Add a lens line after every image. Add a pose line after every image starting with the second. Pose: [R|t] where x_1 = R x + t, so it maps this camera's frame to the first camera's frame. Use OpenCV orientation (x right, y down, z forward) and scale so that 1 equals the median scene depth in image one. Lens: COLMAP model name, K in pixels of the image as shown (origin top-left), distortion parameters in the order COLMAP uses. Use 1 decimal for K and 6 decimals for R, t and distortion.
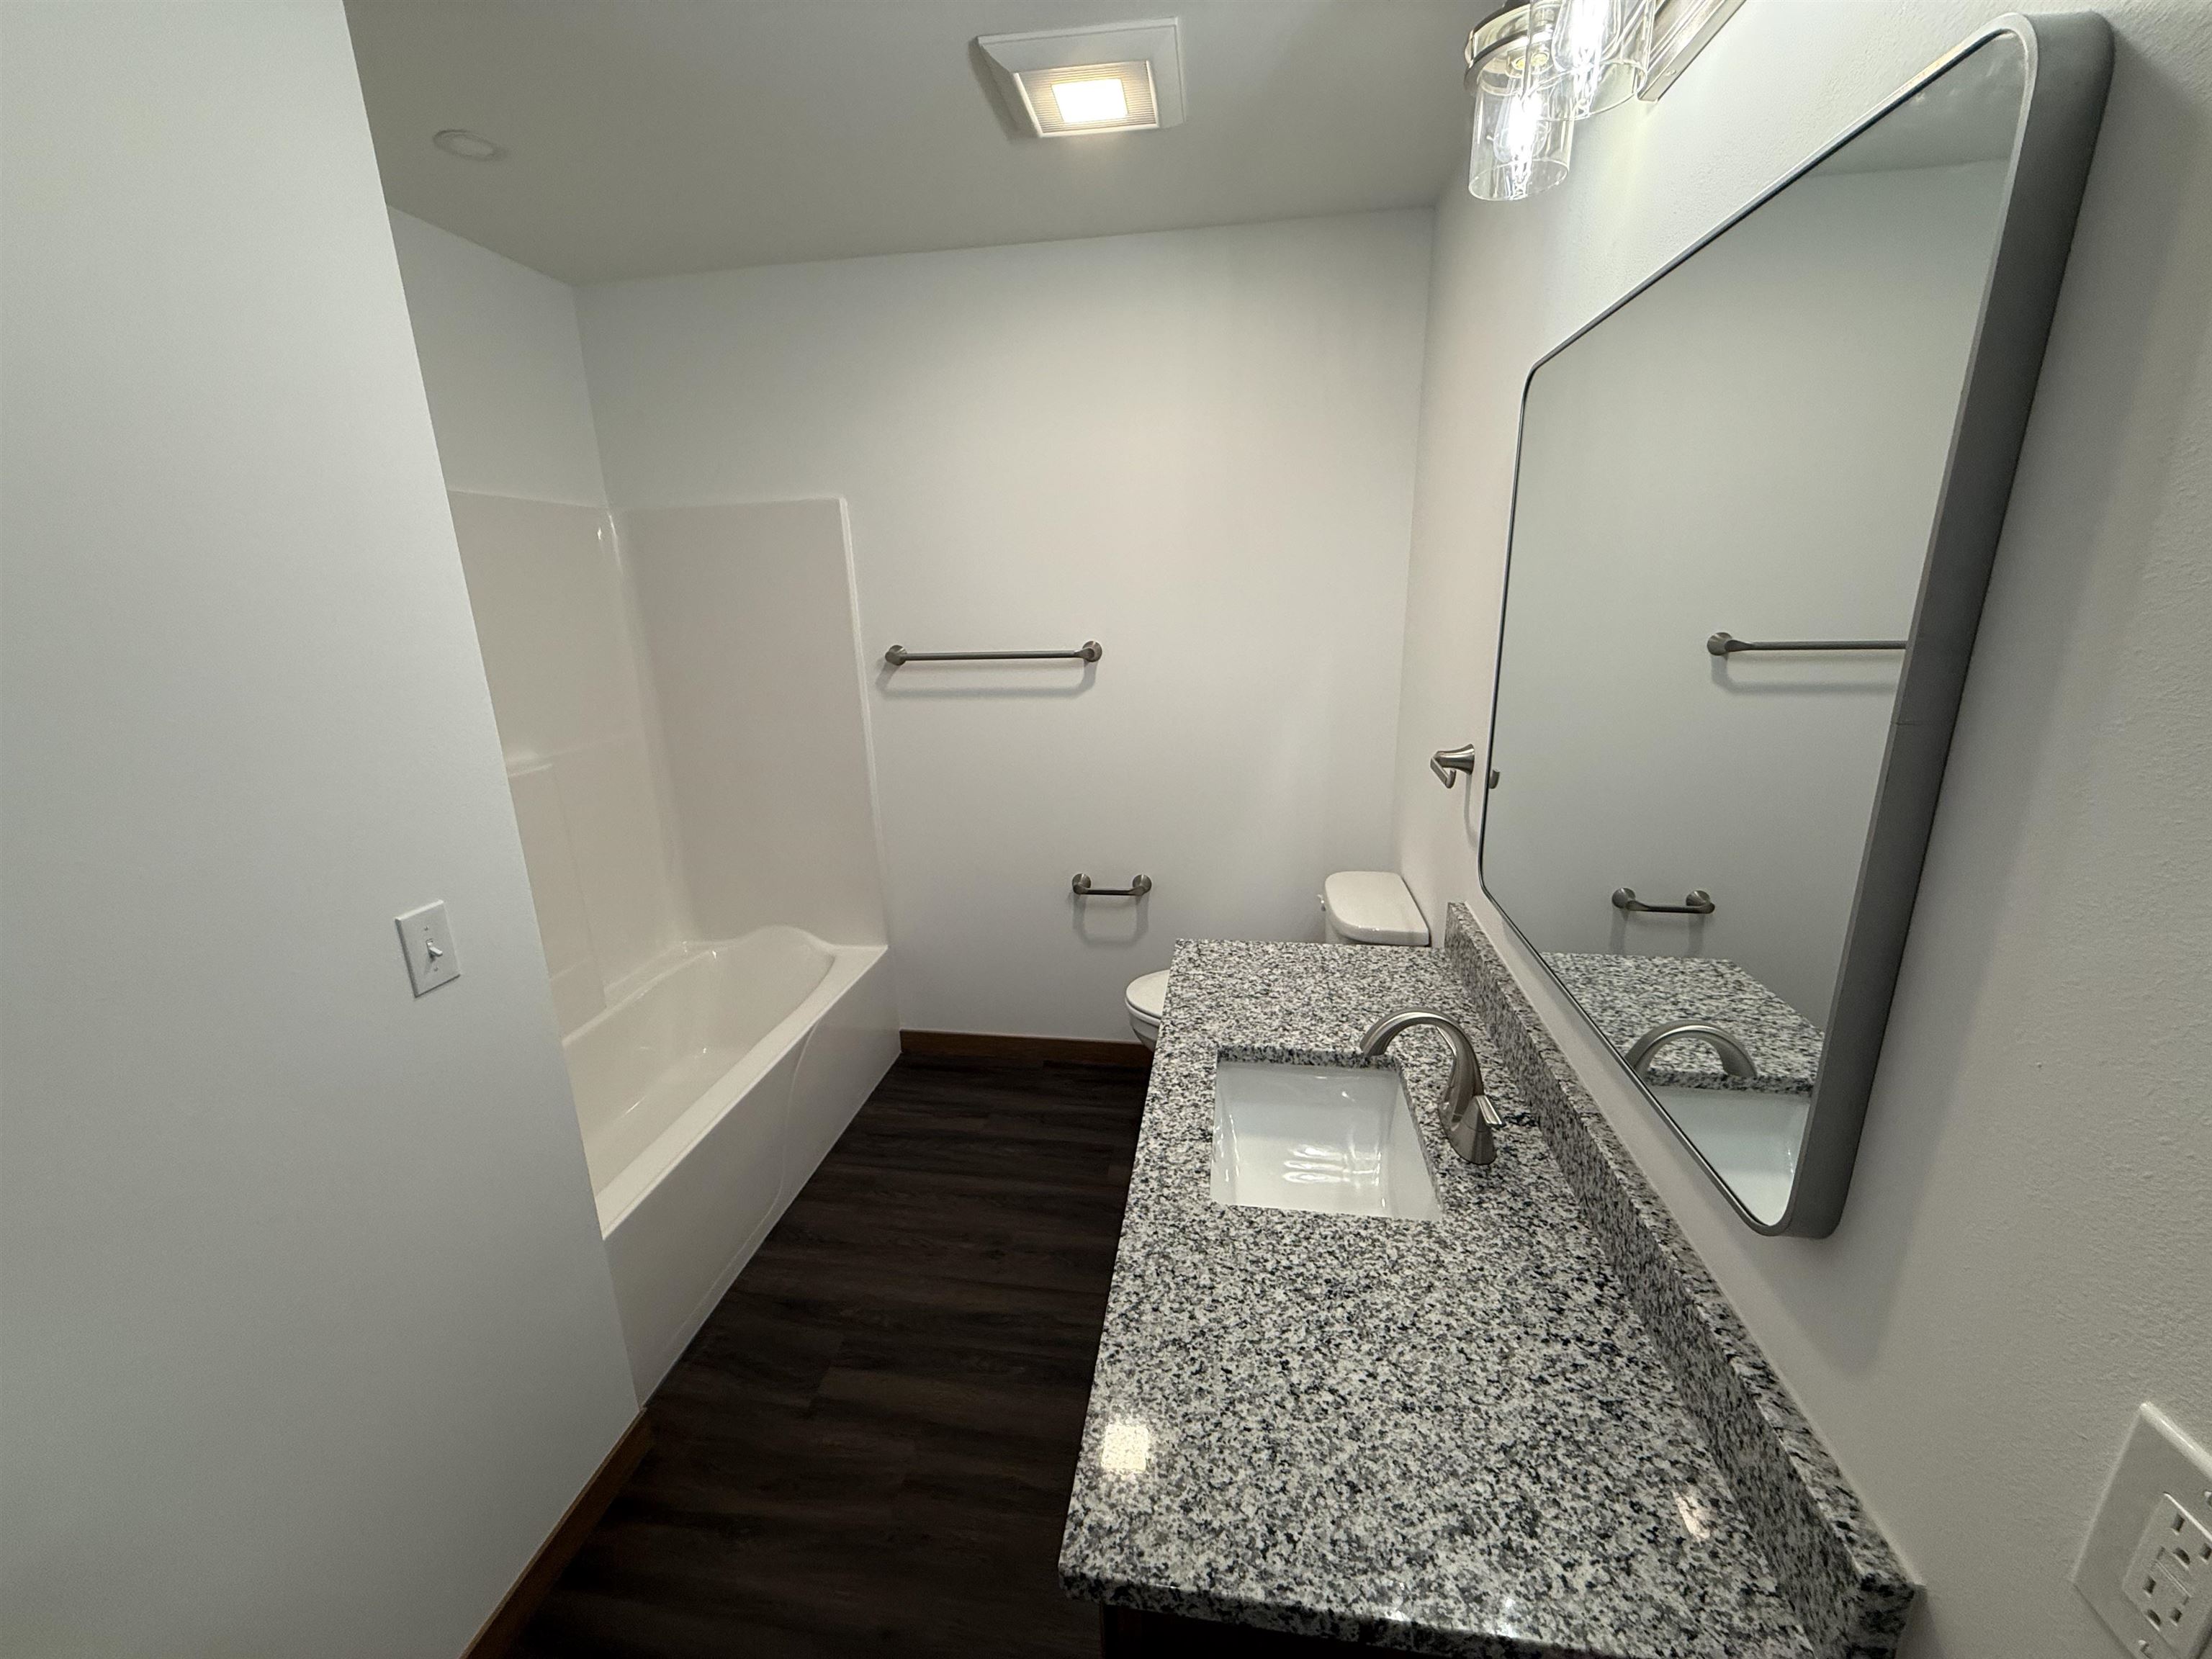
lens RADIAL K [[882.4, 0, 1099.2], [0, 882.4, 831.1], [0, 0, 1]] dist [-0.000430, 0.000213]
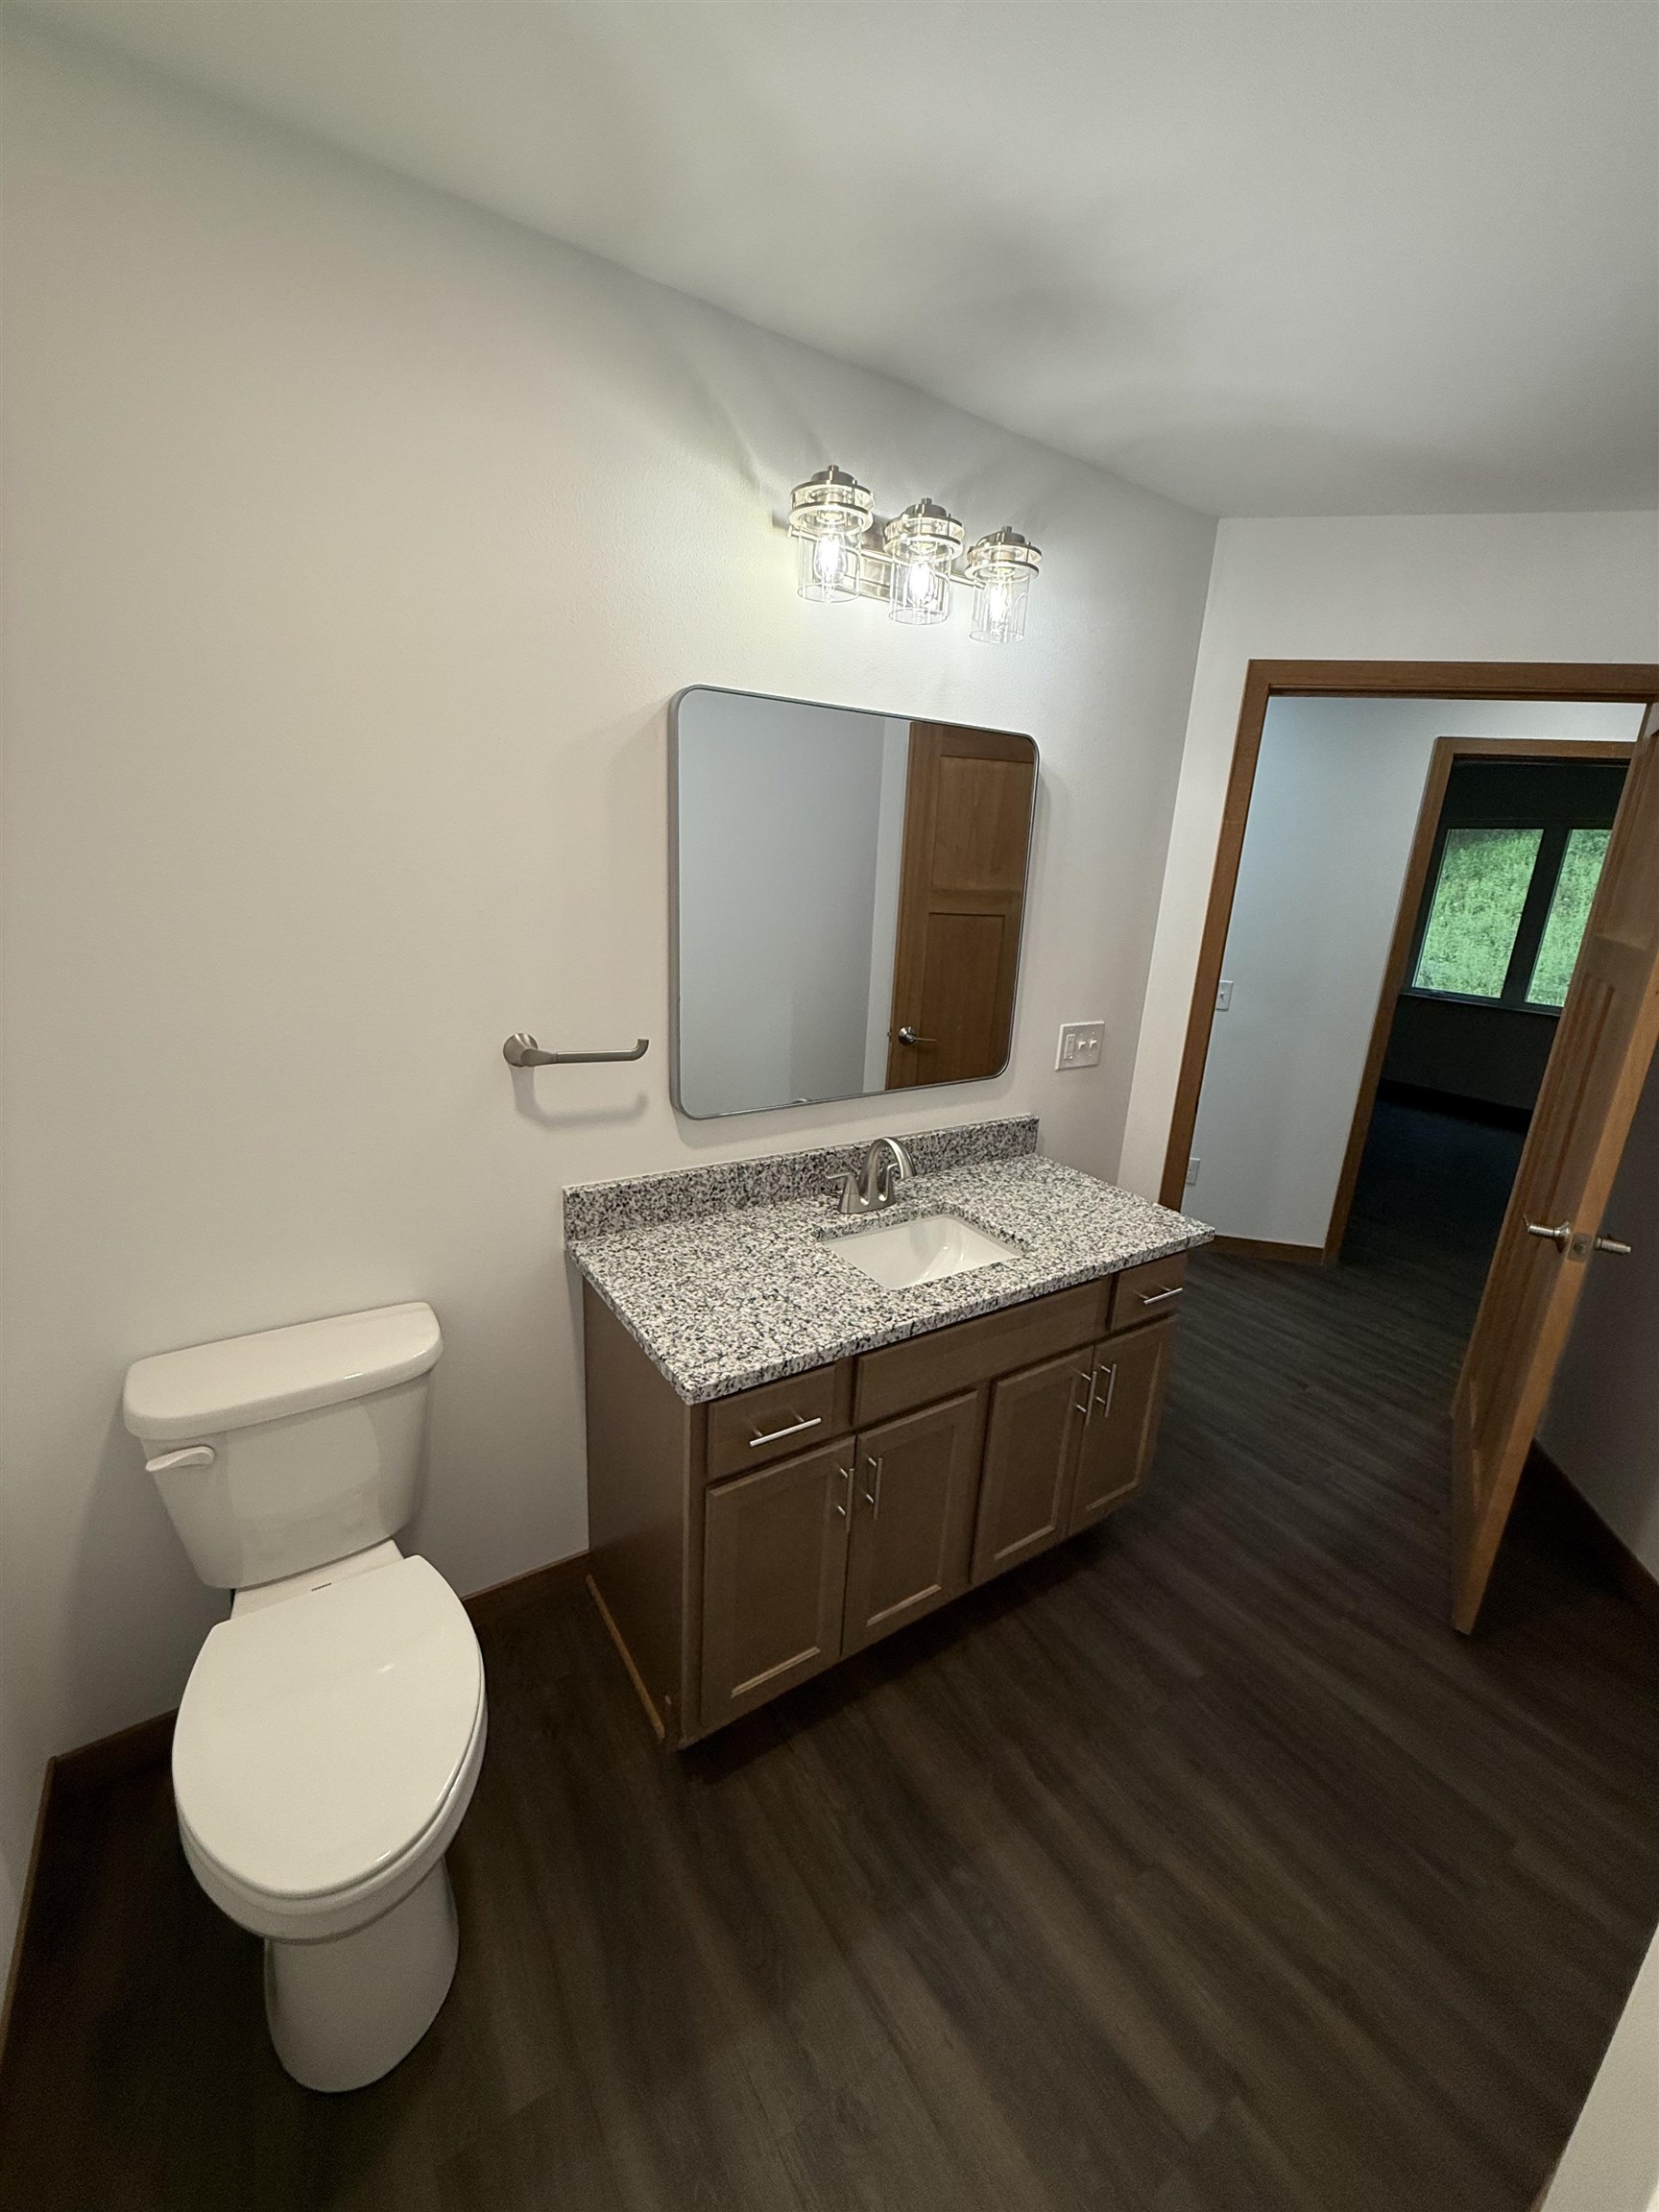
lens RADIAL K [[882.4, 0, 829.5], [0, 882.4, 1106.0], [0, 0, 1]] dist [-0.000430, 0.000213]
pose [[-0.673930, -0.209917, 0.708345, -0.494286], [0.169855, 0.889076, 0.425079, -0.400681], [-0.719005, 0.406790, -0.563520, 1.455004]]
